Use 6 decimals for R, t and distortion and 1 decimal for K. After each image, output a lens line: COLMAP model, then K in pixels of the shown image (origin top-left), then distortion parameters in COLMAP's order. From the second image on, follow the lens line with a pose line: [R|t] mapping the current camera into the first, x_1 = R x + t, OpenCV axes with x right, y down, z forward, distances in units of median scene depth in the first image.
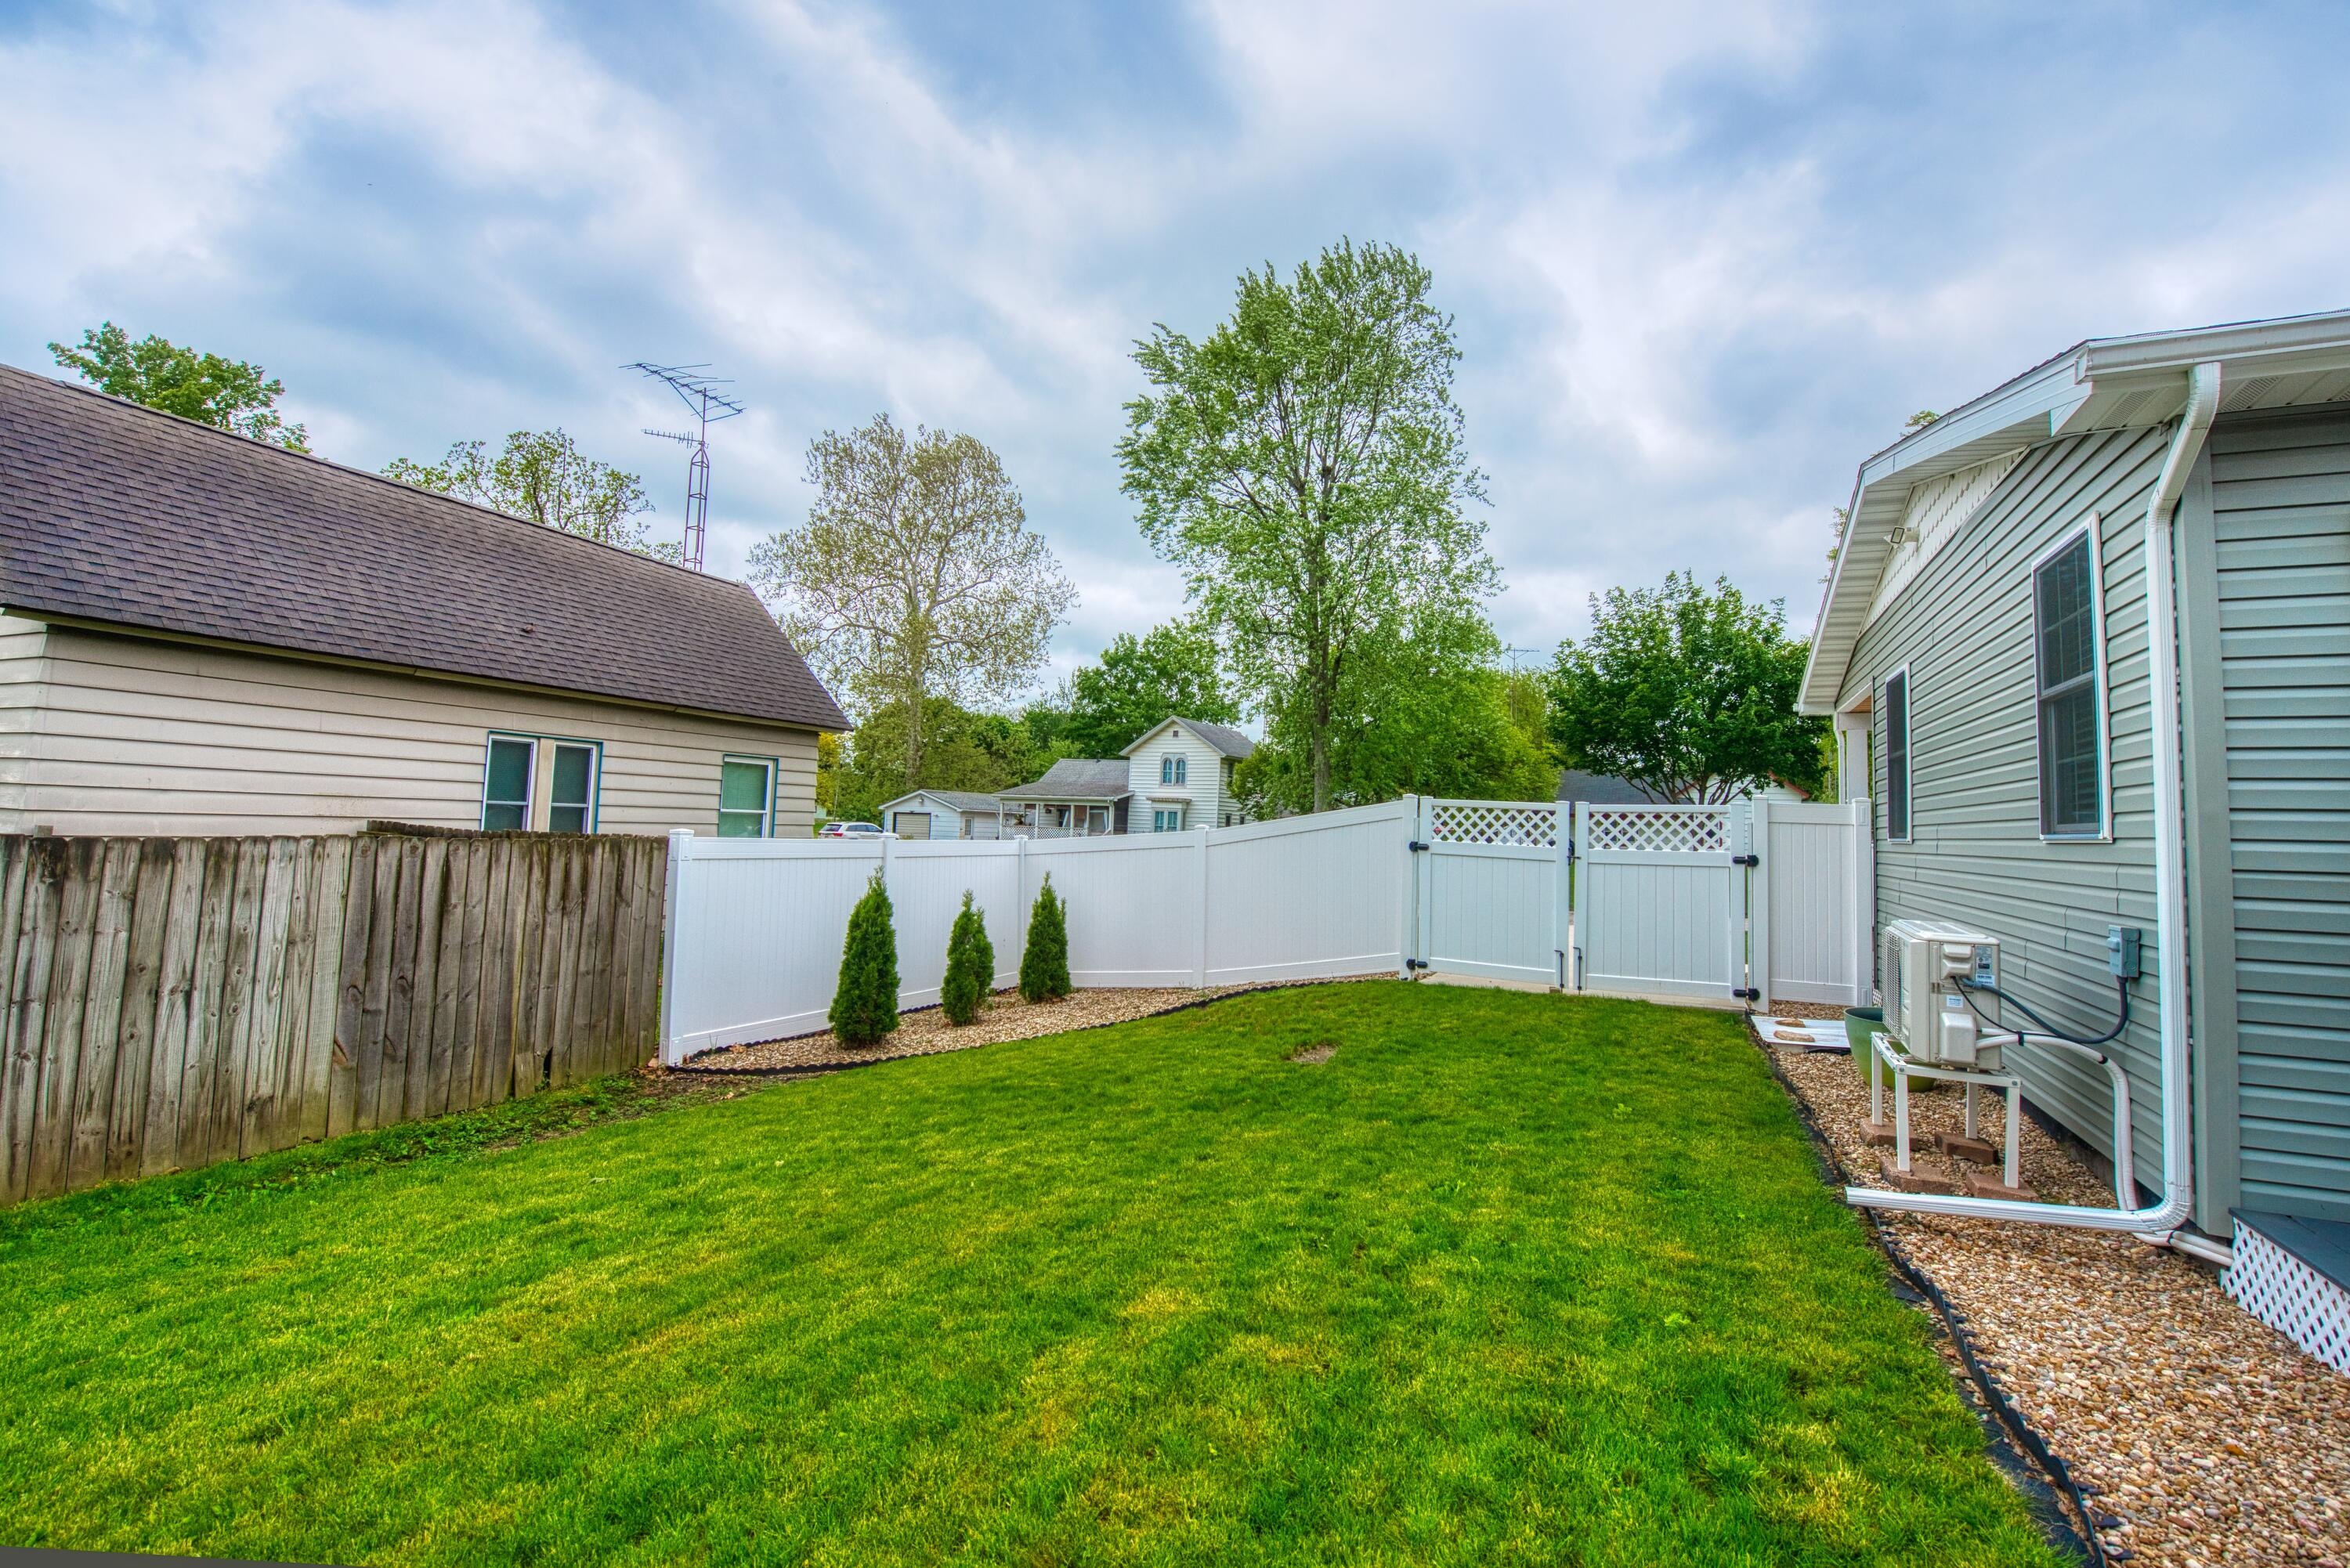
lens RADIAL K [[1000.3, 0, 1180.1], [0, 1000.3, 766.5], [0, 0, 1]] dist [-0.012646, -0.003033]
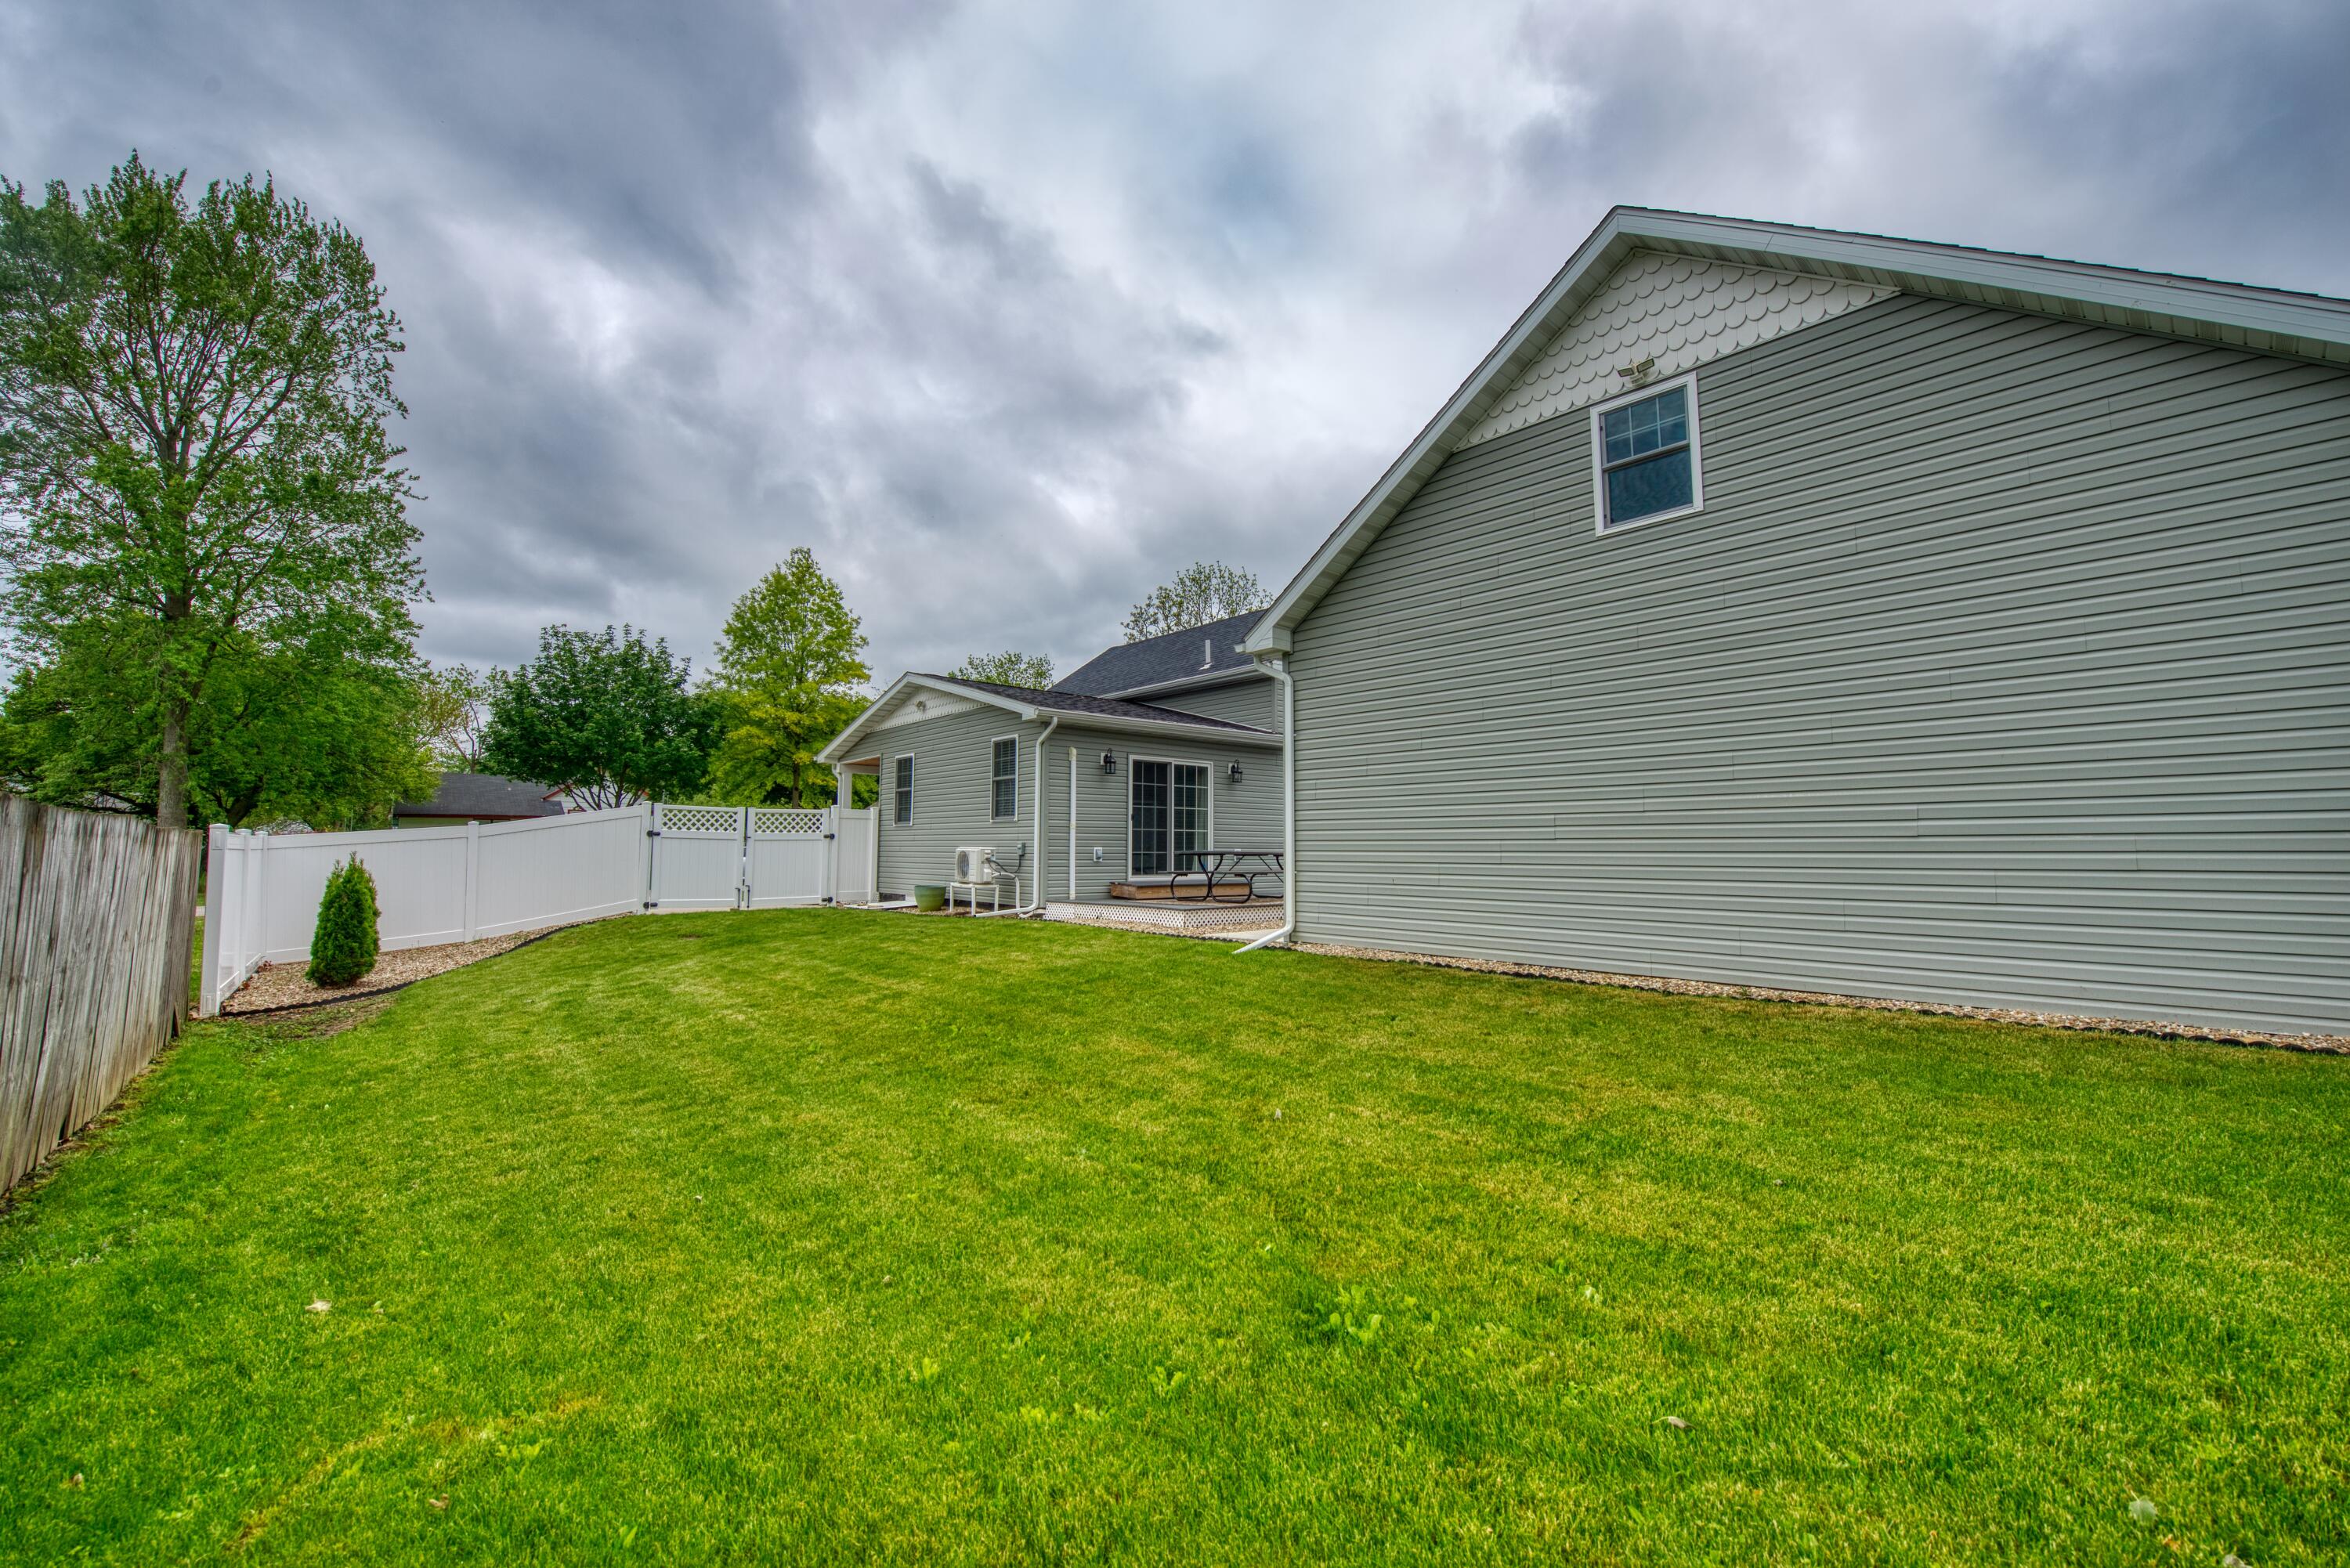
lens RADIAL K [[941.1, 0, 1178.1], [0, 941.1, 774.3], [0, 0, 1]] dist [-0.020816, -0.000458]
pose [[0.401941, 0.046066, 0.914506, -0.947533], [-0.047048, 0.998453, -0.029616, -0.011489], [-0.914456, -0.031122, 0.403487, -0.458026]]
